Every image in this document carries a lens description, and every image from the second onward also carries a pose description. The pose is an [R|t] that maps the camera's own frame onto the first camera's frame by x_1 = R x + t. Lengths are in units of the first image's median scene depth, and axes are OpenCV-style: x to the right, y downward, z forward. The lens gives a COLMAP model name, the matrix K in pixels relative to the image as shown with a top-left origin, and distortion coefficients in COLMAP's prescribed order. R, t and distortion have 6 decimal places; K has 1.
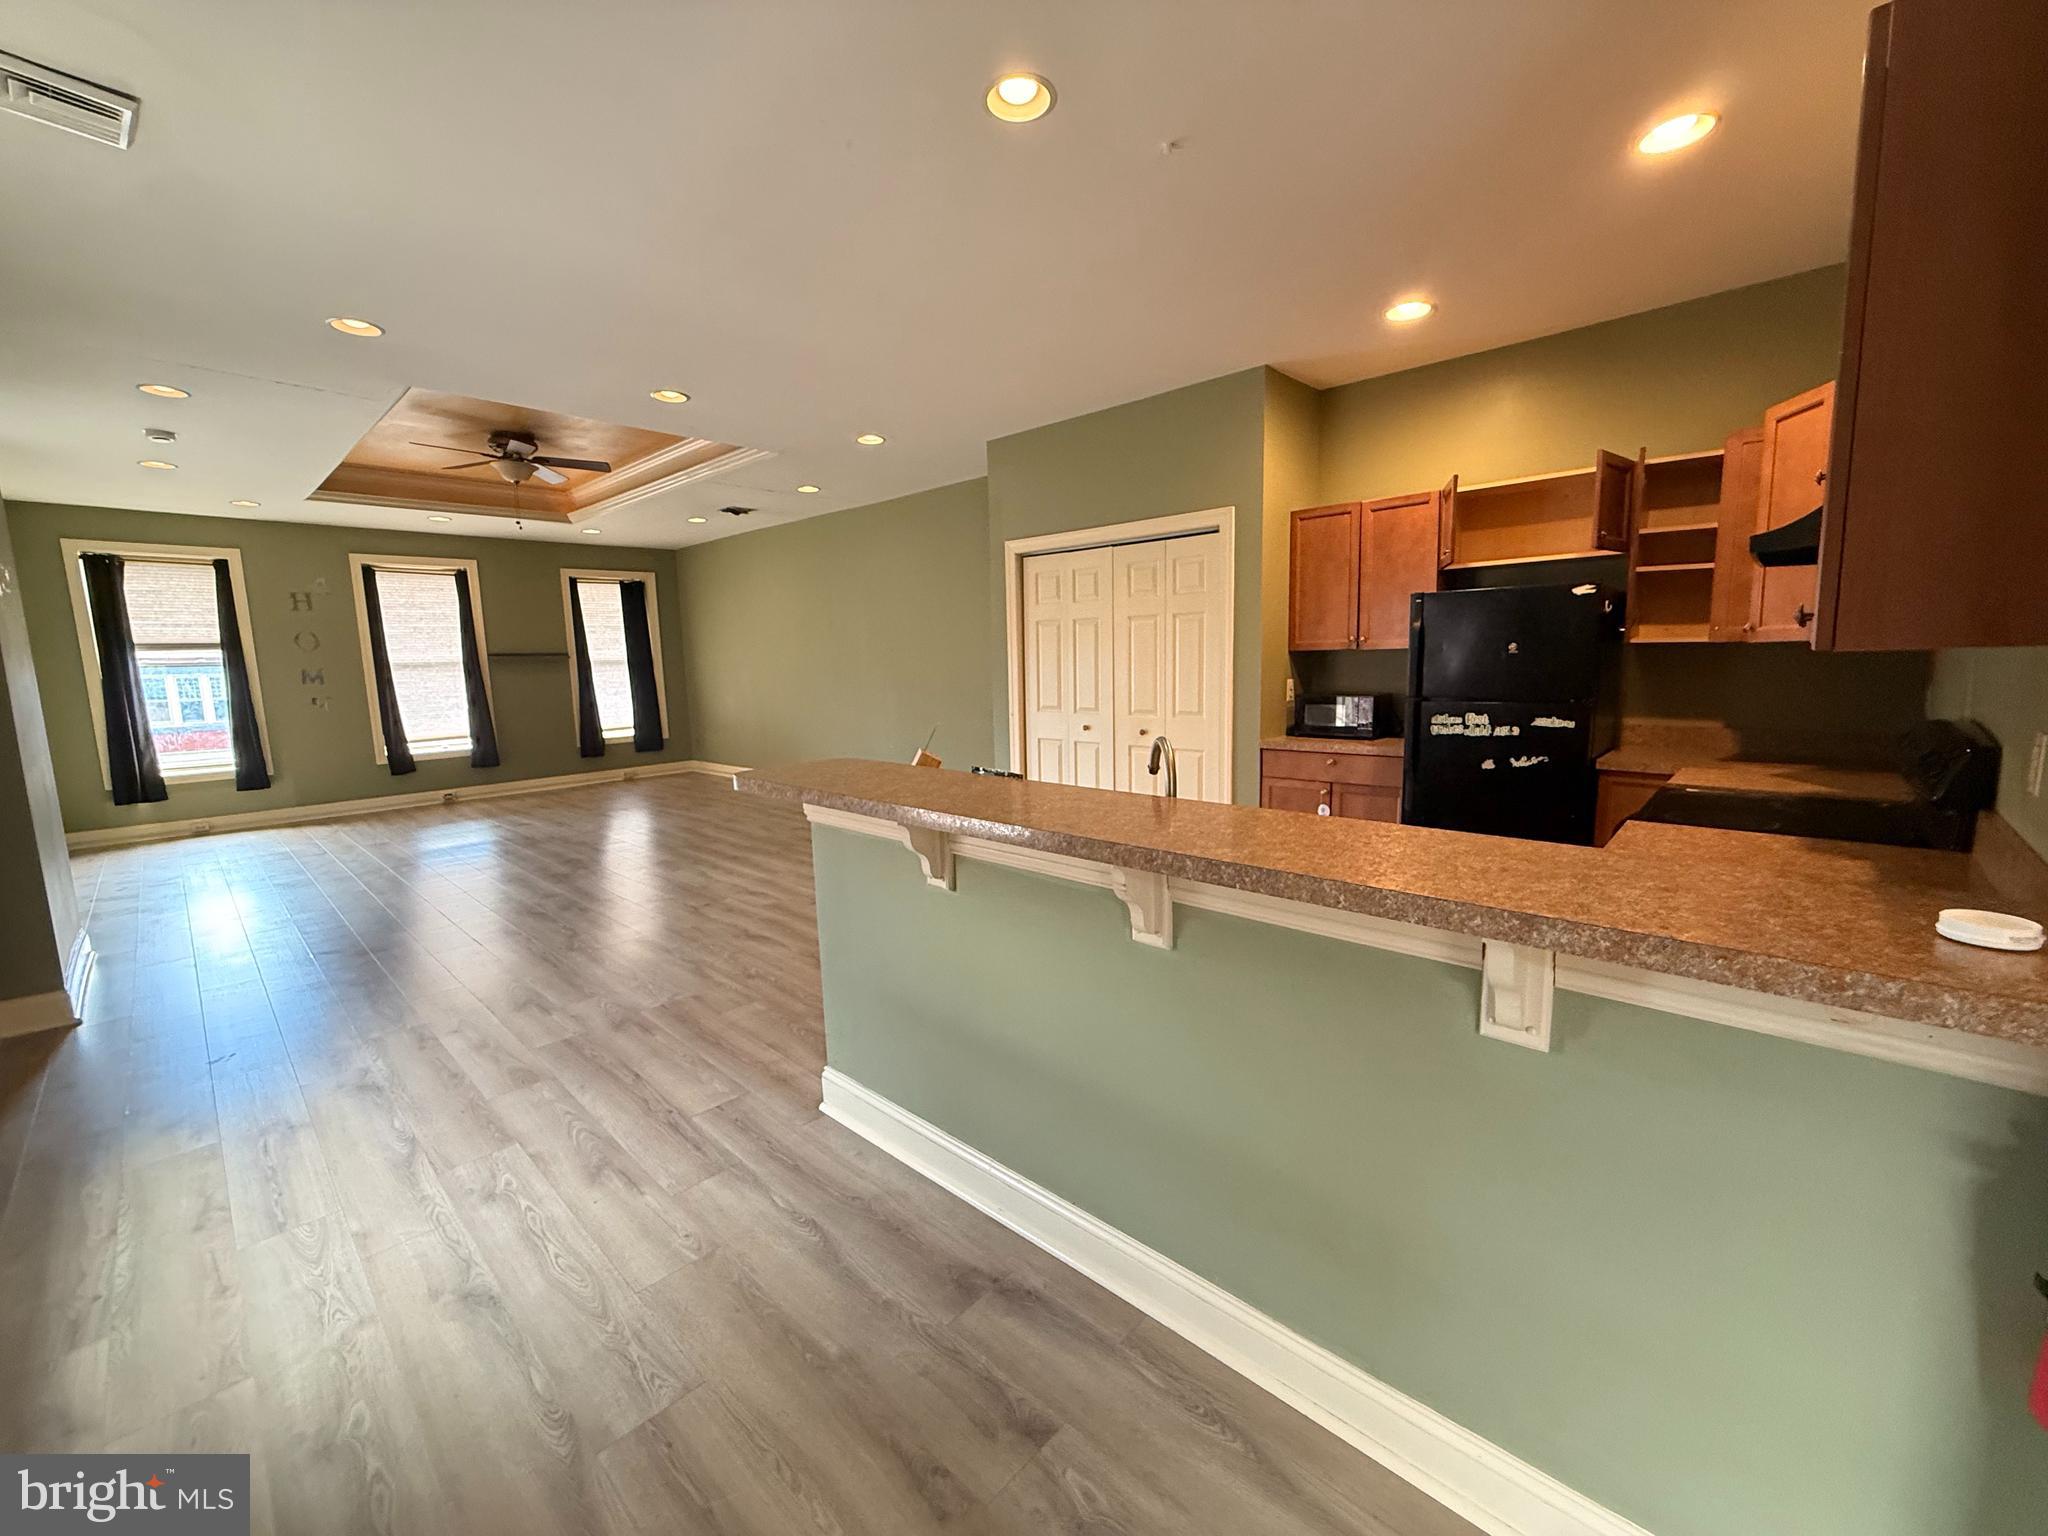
lens RADIAL K [[818.8, 0, 1019.2], [0, 818.8, 766.9], [0, 0, 1]] dist [0.001040, -0.000293]
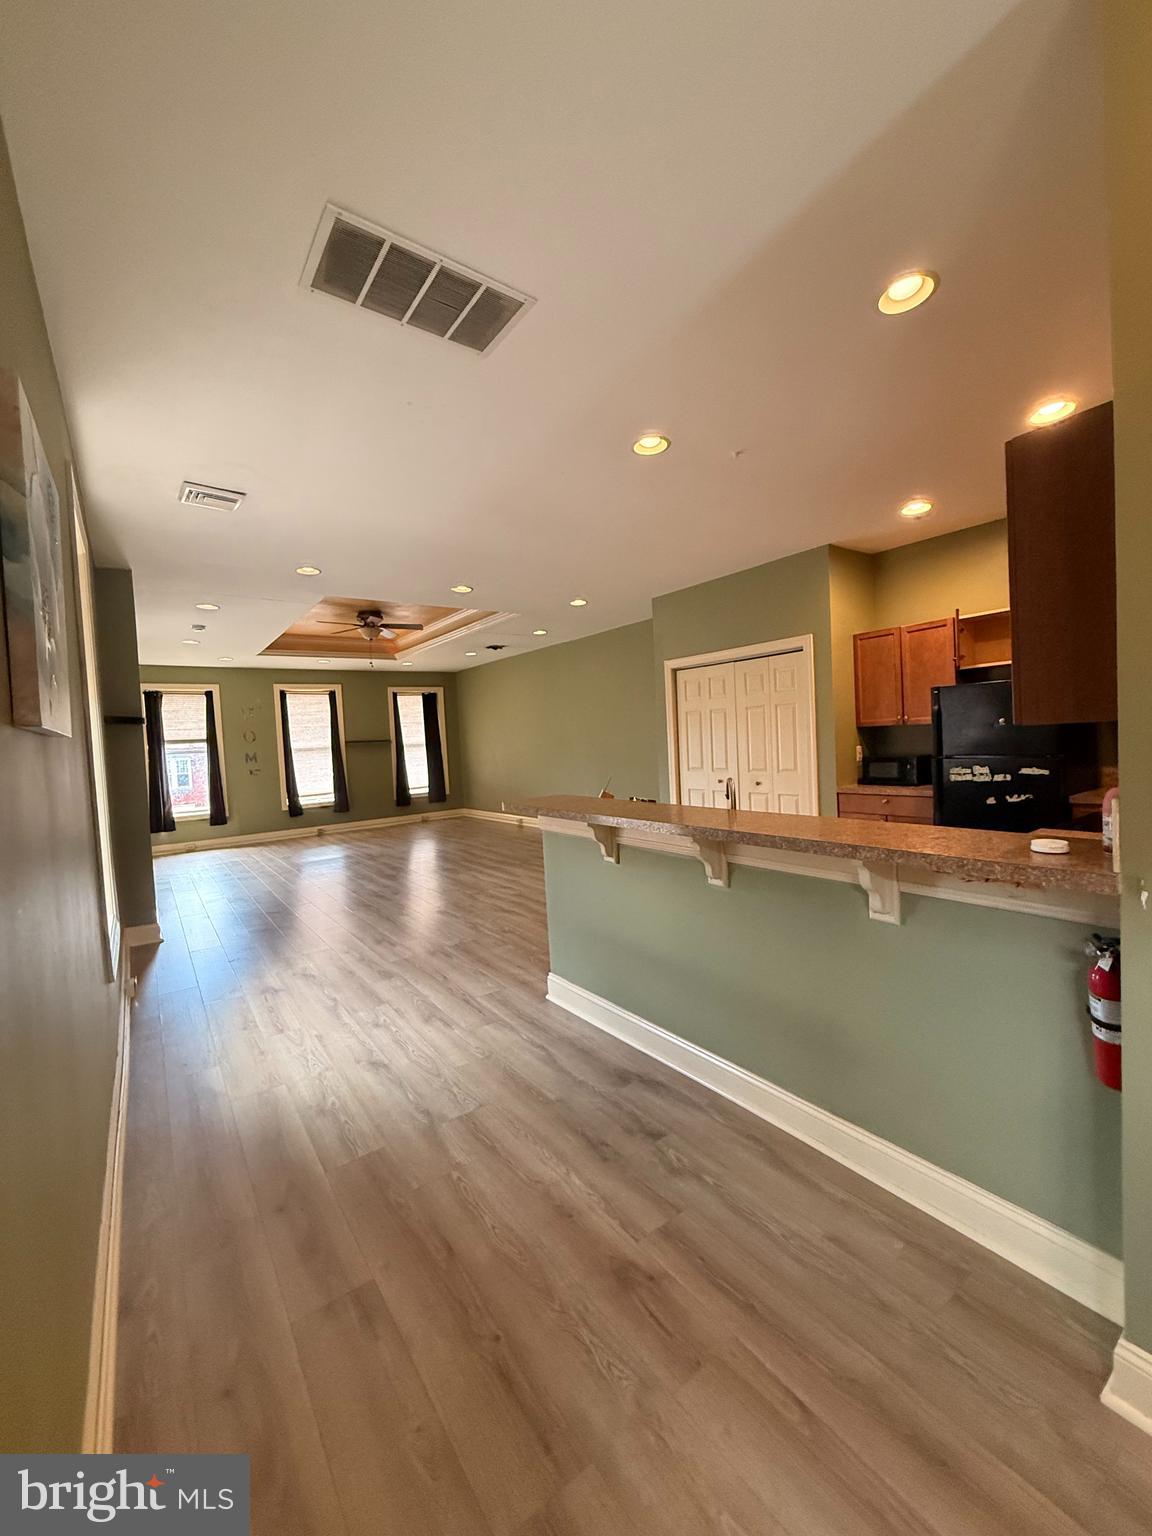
lens RADIAL K [[614.1, 0, 573.2], [0, 614.1, 764.5], [0, 0, 1]] dist [0.001040, -0.000293]
pose [[0.981310, -0.016044, -0.191765, 0.033585], [-0.000776, 0.996180, -0.087320, 0.019016], [0.192433, 0.085837, 0.977549, -0.144269]]
